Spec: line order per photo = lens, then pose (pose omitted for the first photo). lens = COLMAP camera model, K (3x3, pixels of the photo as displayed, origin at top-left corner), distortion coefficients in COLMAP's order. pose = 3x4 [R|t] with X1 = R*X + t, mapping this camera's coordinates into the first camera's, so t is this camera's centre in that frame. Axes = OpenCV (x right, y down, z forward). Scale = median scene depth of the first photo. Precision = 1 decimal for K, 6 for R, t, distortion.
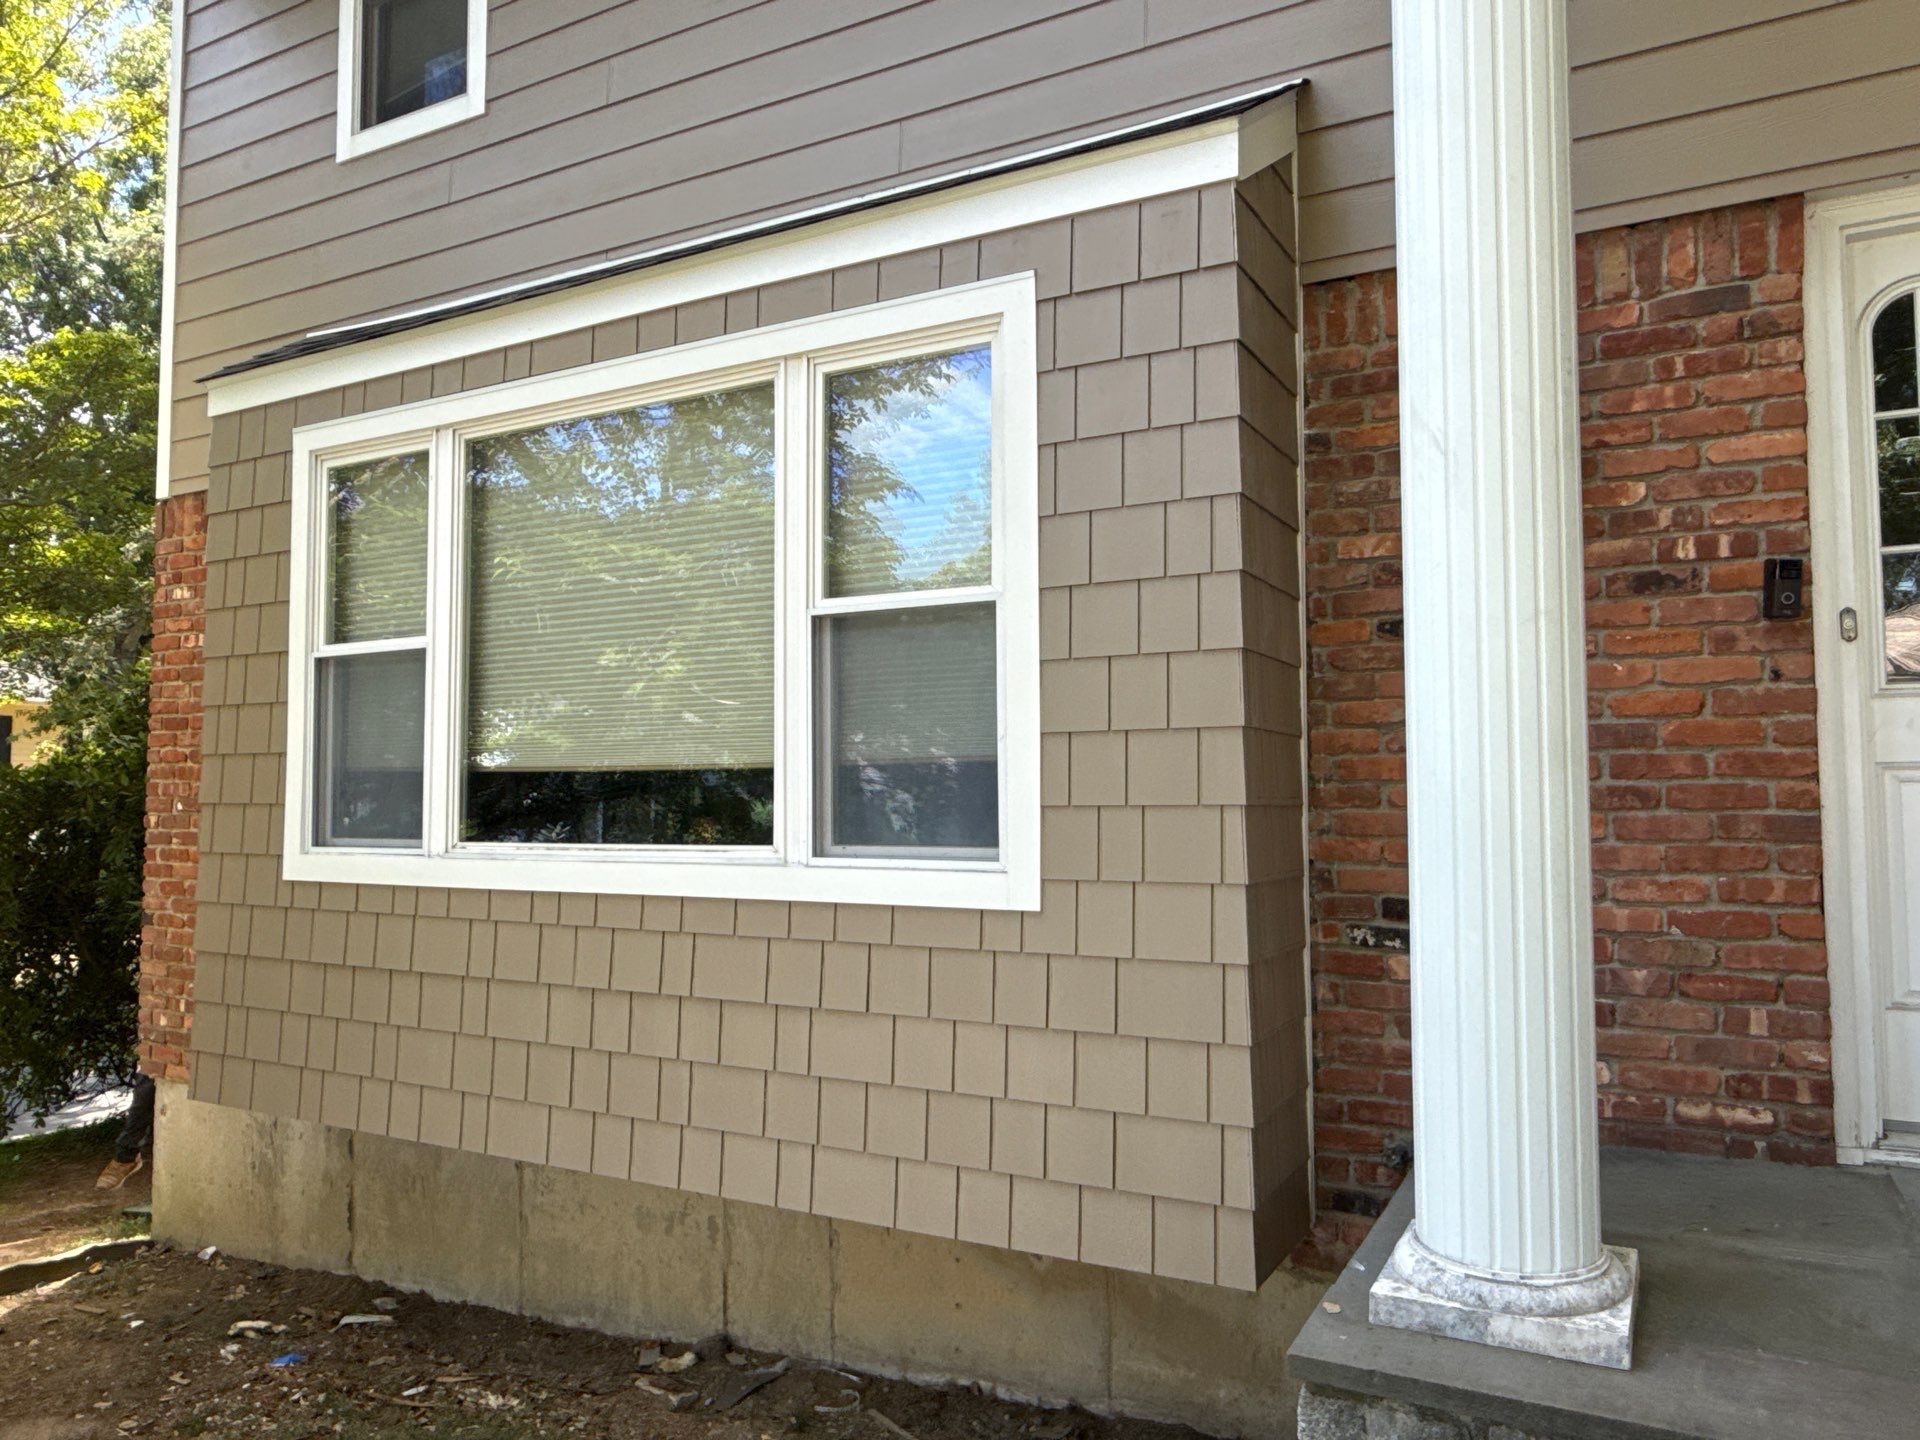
lens RADIAL K [[1345.2, 0, 960.0], [0, 1345.2, 720.0], [0, 0, 1]] dist [-0.023148, -0.000975]
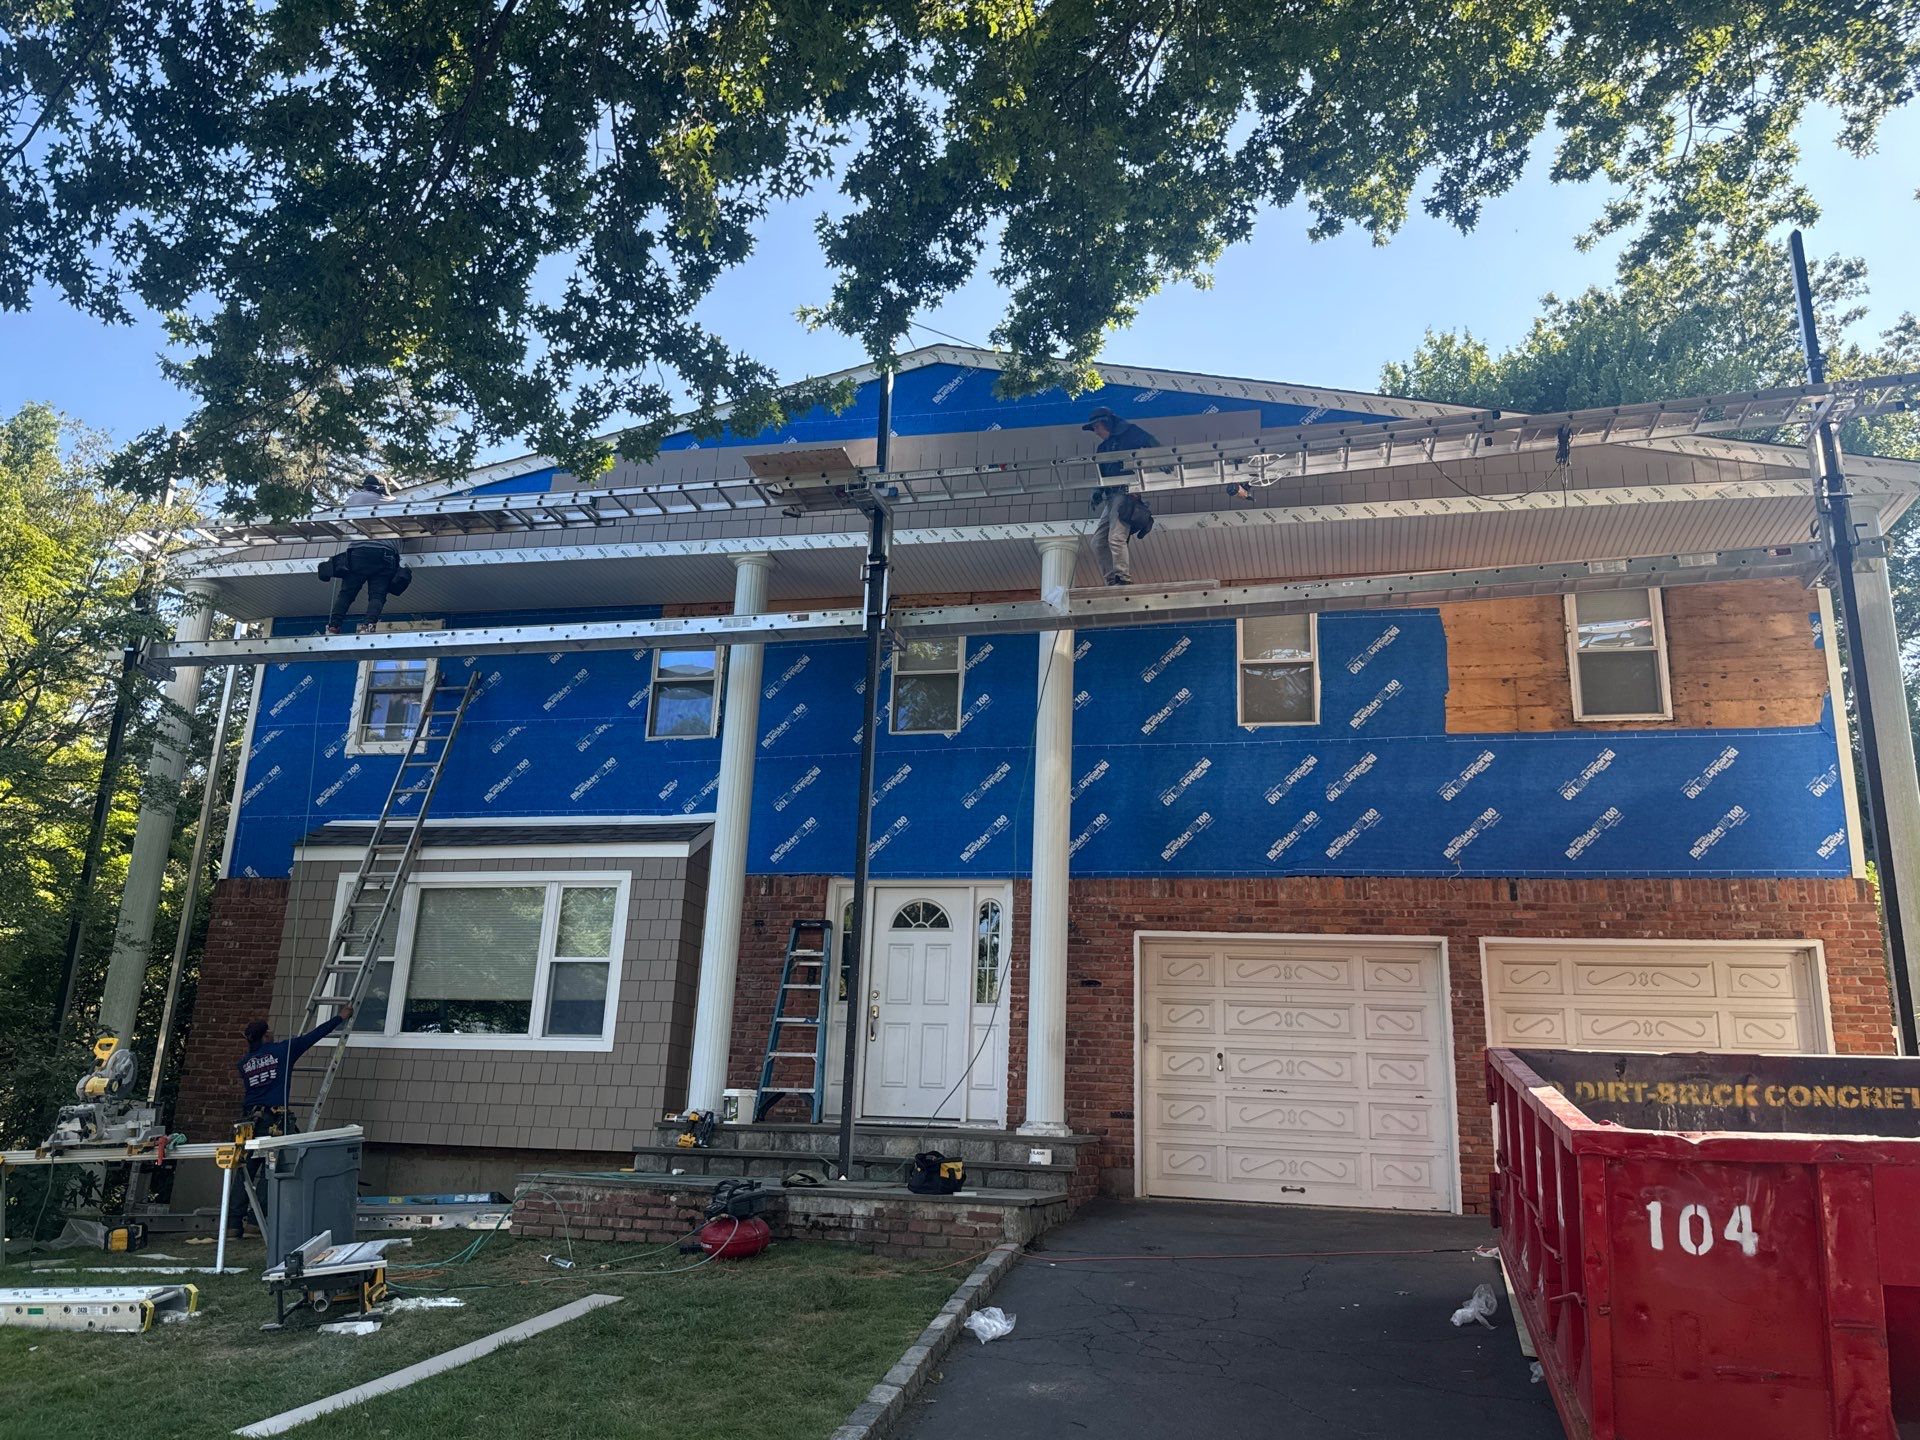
lens RADIAL K [[1449.6, 0, 948.2], [0, 1449.6, 726.3], [0, 0, 1]] dist [0.139122, -0.243494]
pose [[0.956550, 0.121876, 0.264874, -0.201471], [-0.059770, 0.971119, -0.230989, 0.134874], [-0.285377, 0.205121, 0.936208, -2.779302]]
